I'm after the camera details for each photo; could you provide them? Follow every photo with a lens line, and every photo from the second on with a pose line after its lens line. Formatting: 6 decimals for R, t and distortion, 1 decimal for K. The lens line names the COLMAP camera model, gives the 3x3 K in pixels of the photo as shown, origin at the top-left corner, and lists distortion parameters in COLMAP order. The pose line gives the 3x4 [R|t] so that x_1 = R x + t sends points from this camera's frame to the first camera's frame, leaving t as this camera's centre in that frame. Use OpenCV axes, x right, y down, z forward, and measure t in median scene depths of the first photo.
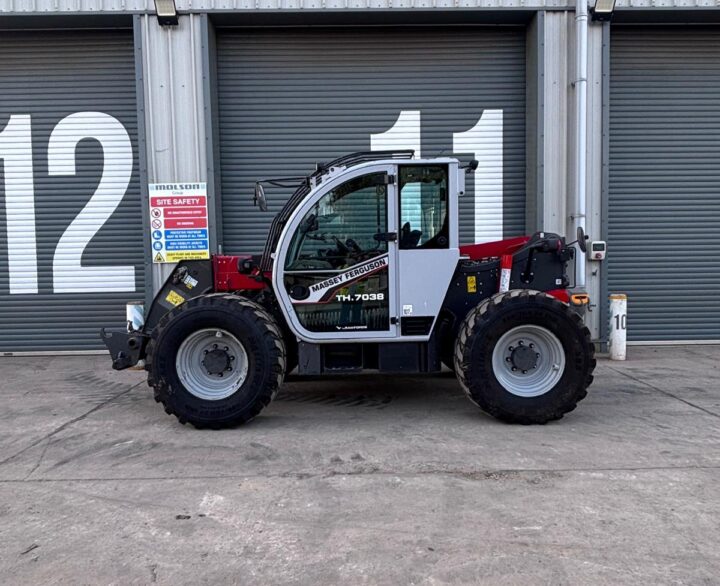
lens RADIAL K [[552.6, 0, 361.7], [0, 552.6, 278.6], [0, 0, 1]] dist [0.036938, -0.048652]
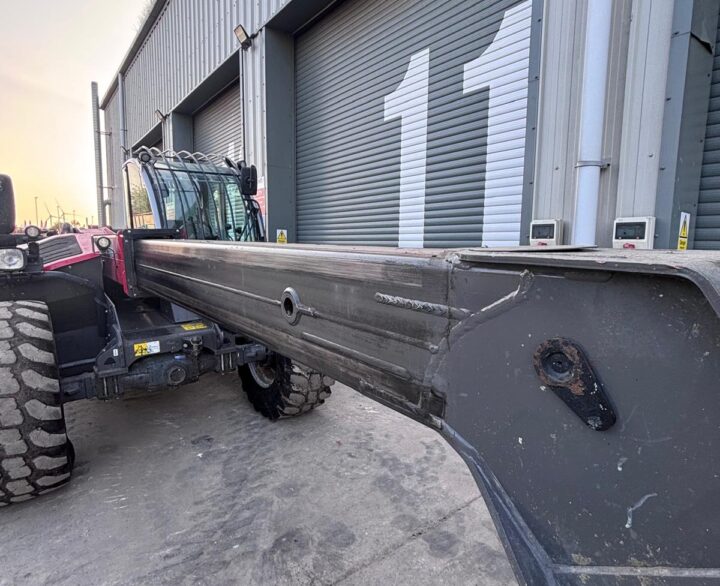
lens RADIAL K [[412.7, 0, 355.7], [0, 412.7, 289.0], [0, 0, 1]] dist [0.003936, -0.008051]
pose [[0.604671, 0.107777, -0.789150, 0.605475], [-0.042017, 0.993739, 0.103523, -0.037052], [0.795366, -0.029440, 0.605413, 0.665198]]
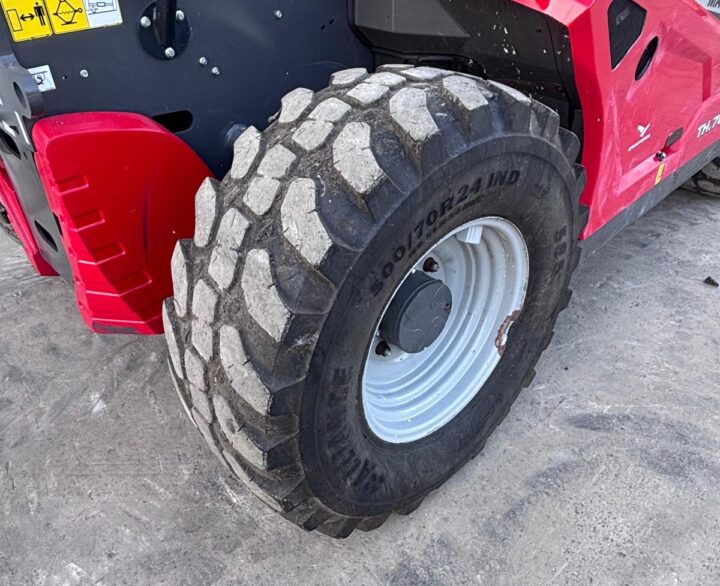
lens RADIAL K [[571.2, 0, 354.3], [0, 571.2, 287.9], [0, 0, 1]] dist [0.025311, -0.022760]
pose [[0.737249, -0.402072, 0.542956, -0.304800], [0.058601, 0.838667, 0.541483, -0.018543], [-0.673075, -0.367390, 0.641868, 0.515462]]
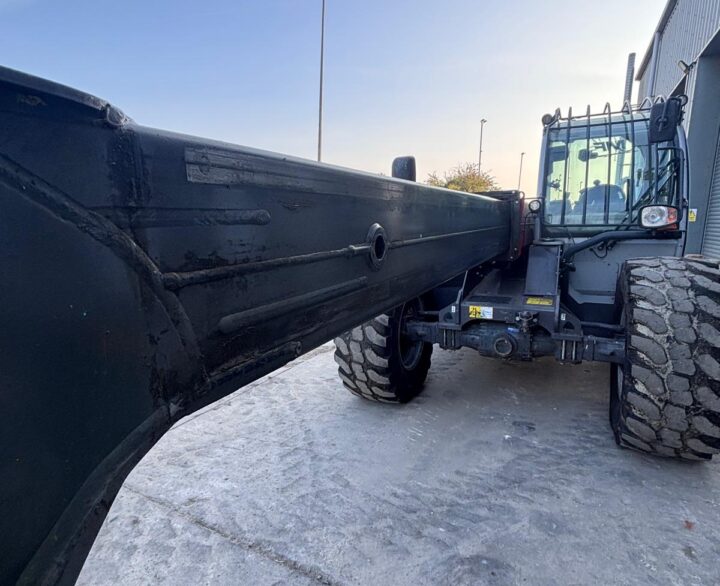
lens RADIAL K [[412.7, 0, 363.7], [0, 412.7, 294.0], [0, 0, 1]] dist [0.003936, -0.008051]
pose [[-0.462240, 0.166134, -0.871053, 0.578484], [-0.029700, 0.978842, 0.202453, -0.026694], [0.886258, 0.119452, -0.447525, 0.814109]]
